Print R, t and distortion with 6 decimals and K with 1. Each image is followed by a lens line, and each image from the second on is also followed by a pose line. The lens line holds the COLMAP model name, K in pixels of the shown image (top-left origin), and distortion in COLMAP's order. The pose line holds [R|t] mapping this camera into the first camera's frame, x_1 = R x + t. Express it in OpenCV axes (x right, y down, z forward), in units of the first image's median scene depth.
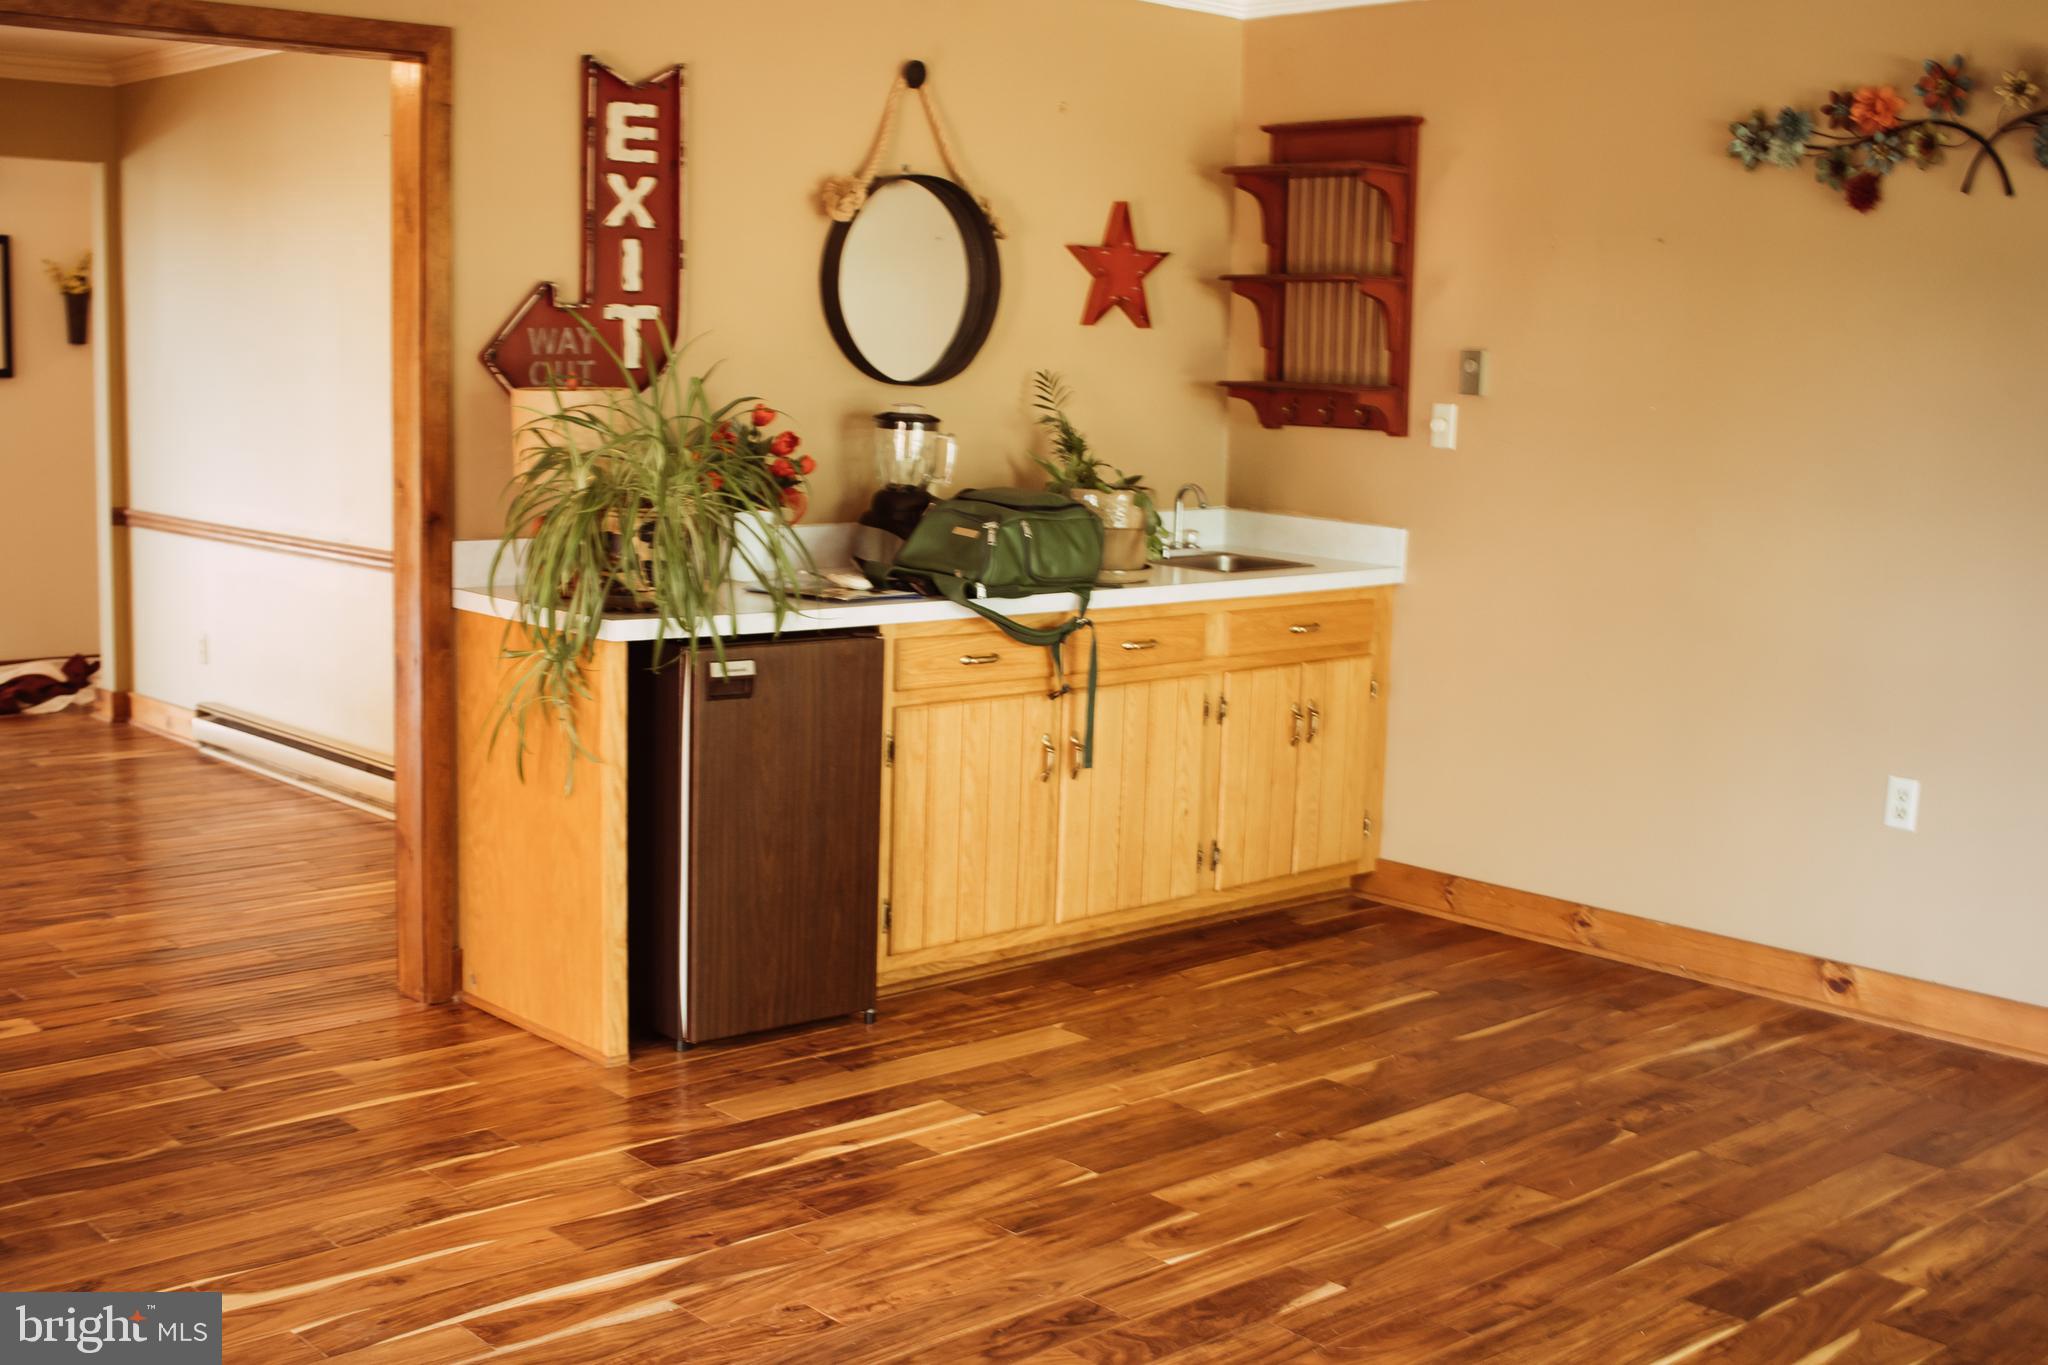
lens RADIAL K [[2308.5, 0, 1024.0], [0, 2308.5, 682.5], [0, 0, 1]] dist [-0.124112, 0.110718]
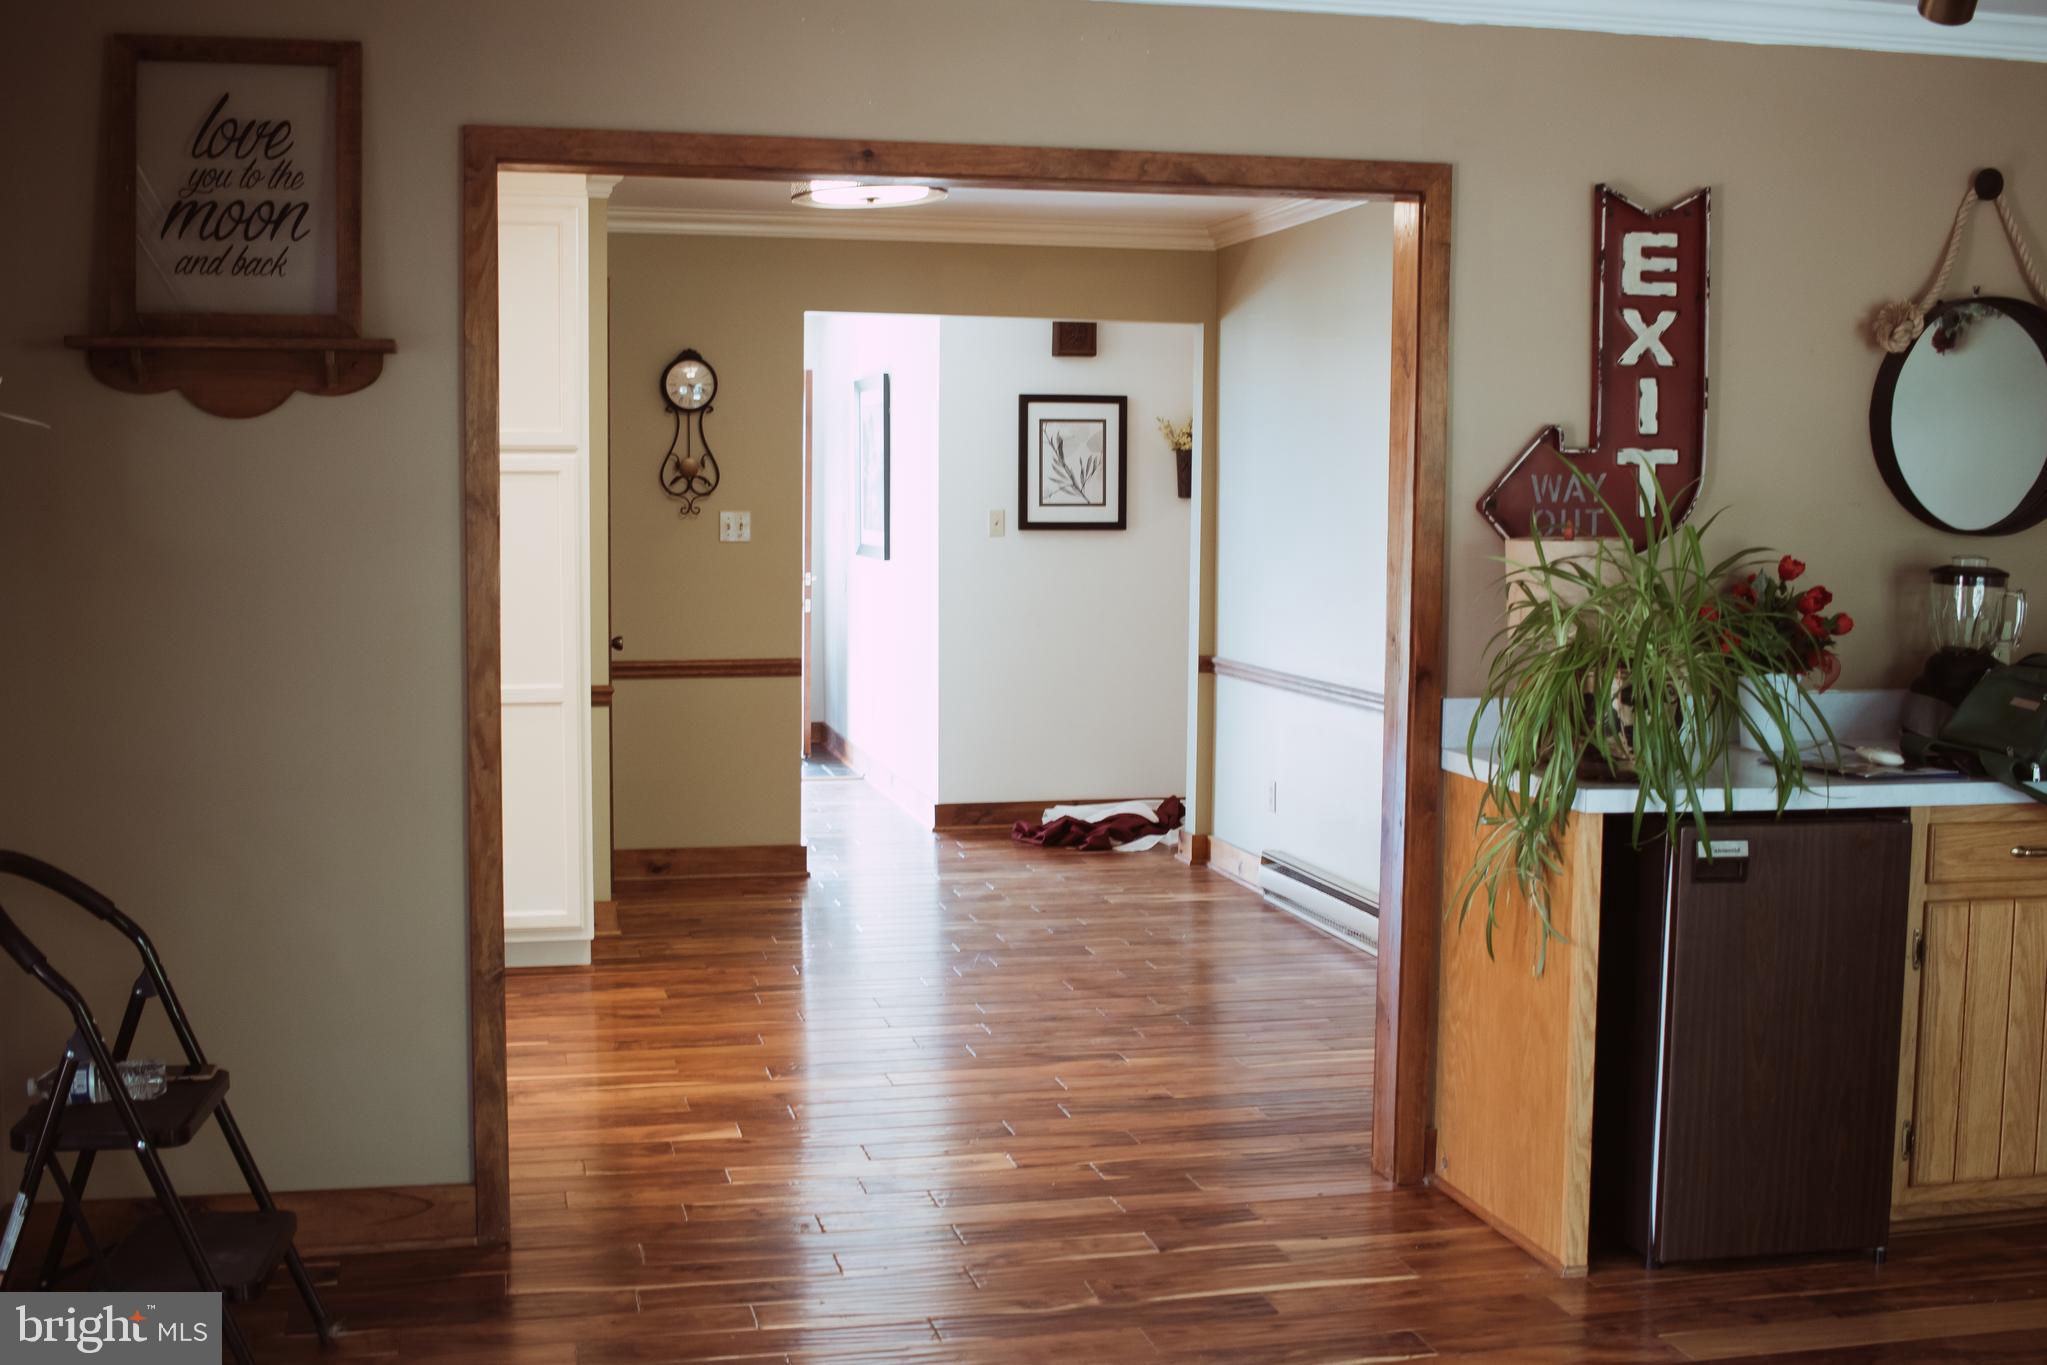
lens RADIAL K [[2307.4, 0, 1023.5], [0, 2307.4, 682.5], [0, 0, 1]] dist [-0.124112, 0.110718]
pose [[0.873284, 0.021067, -0.486755, 0.061748], [-0.053749, 0.997132, -0.053274, -0.007950], [0.484237, 0.072686, 0.871912, 0.081730]]
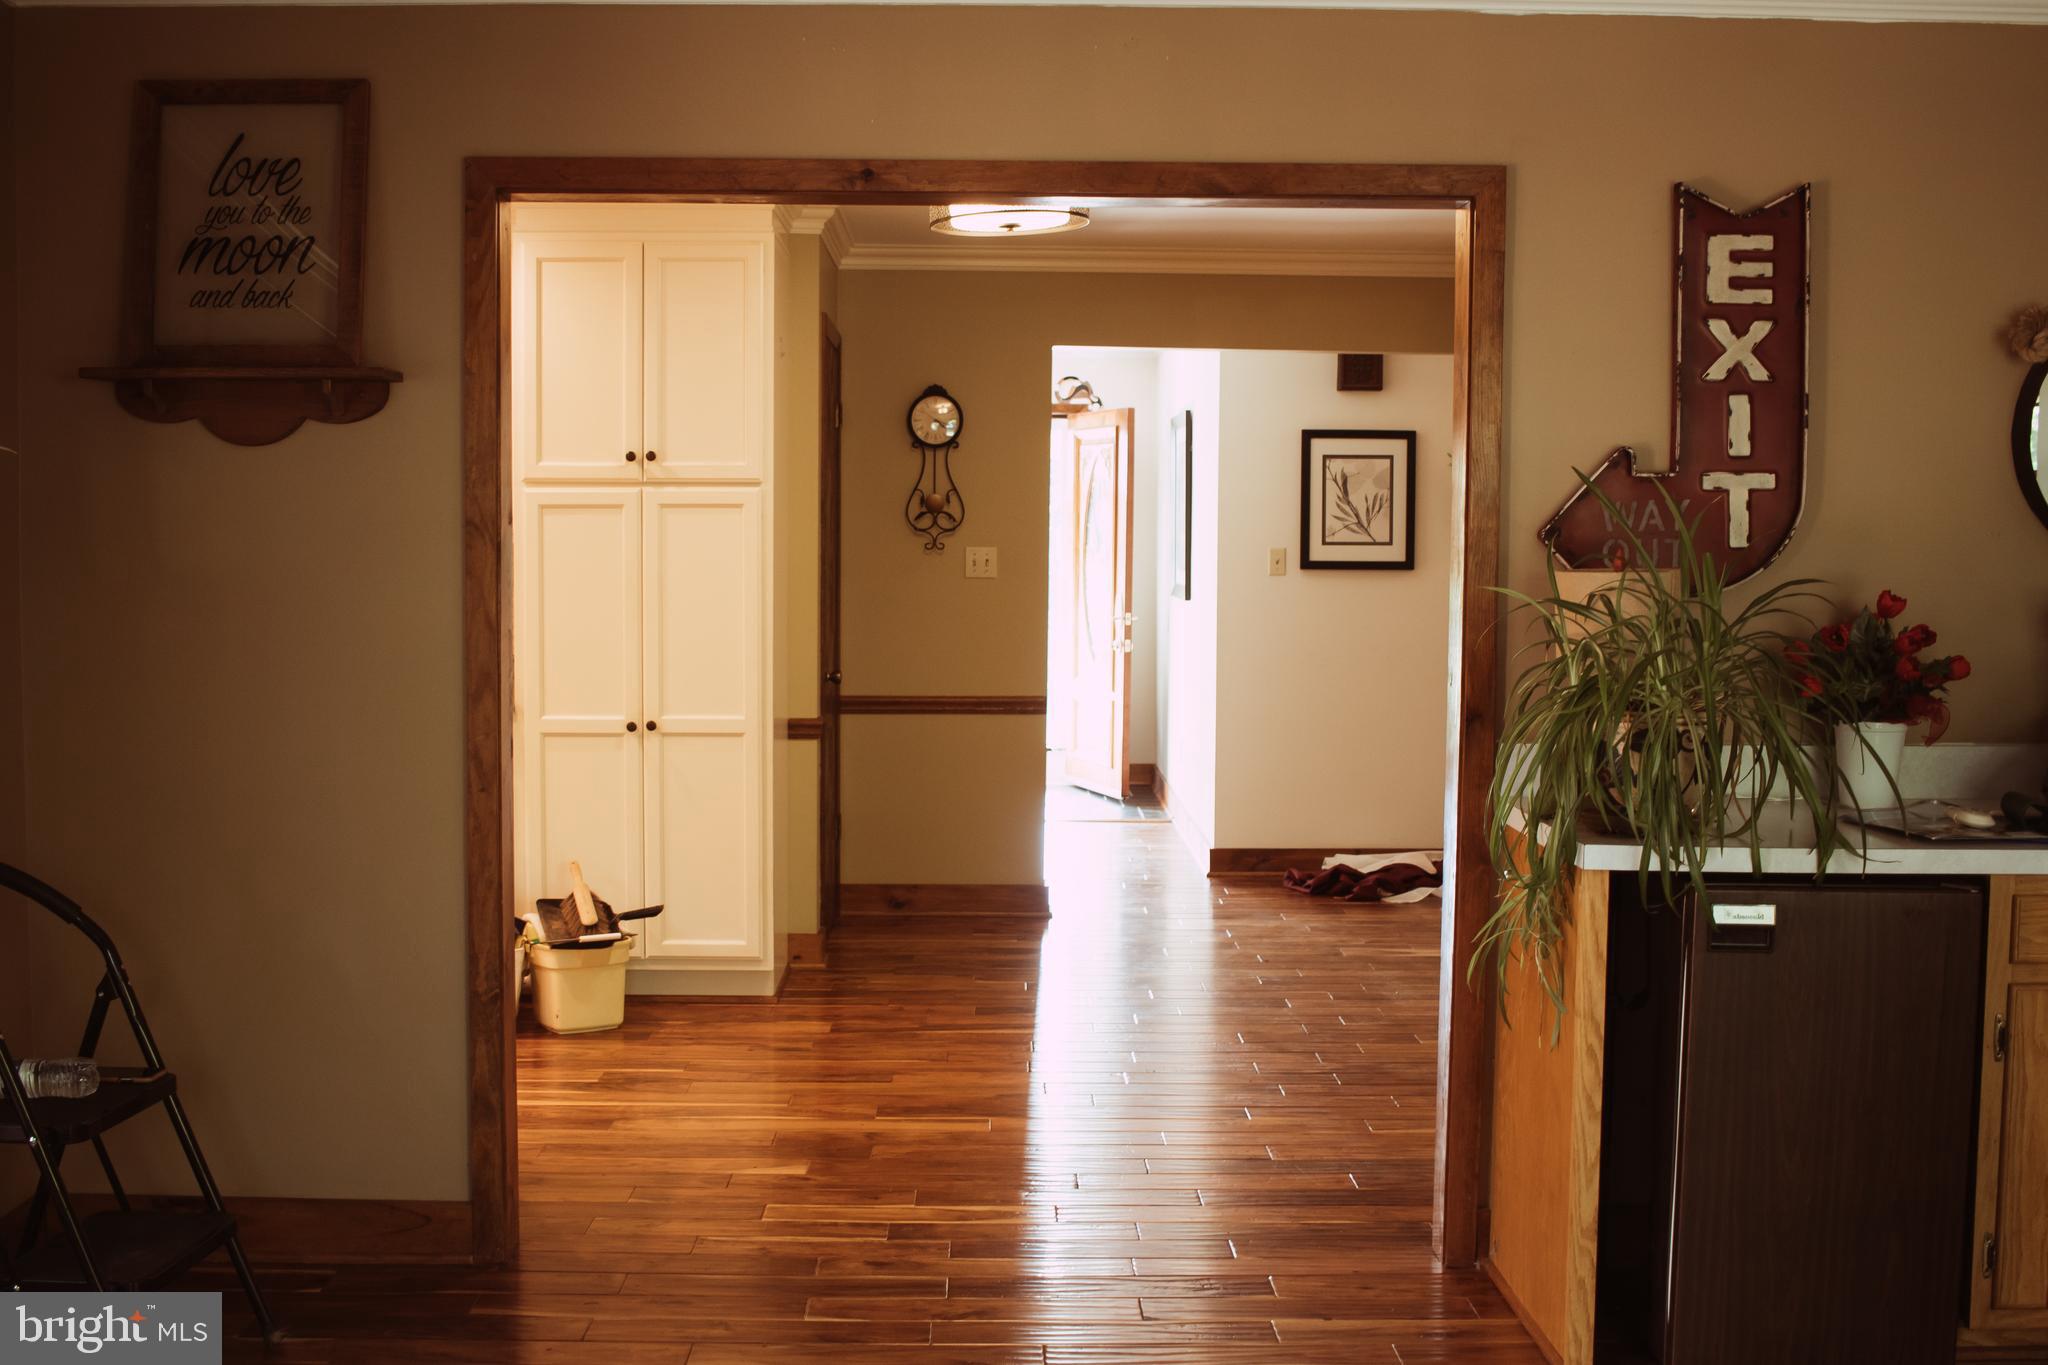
lens RADIAL K [[2308.5, 0, 1024.0], [0, 2308.5, 682.5], [0, 0, 1]] dist [-0.124112, 0.110718]
pose [[0.748463, 0.023558, -0.662758, 0.194433], [-0.083152, 0.994816, -0.058543, -0.017678], [0.657943, 0.098927, 0.746541, 0.216105]]
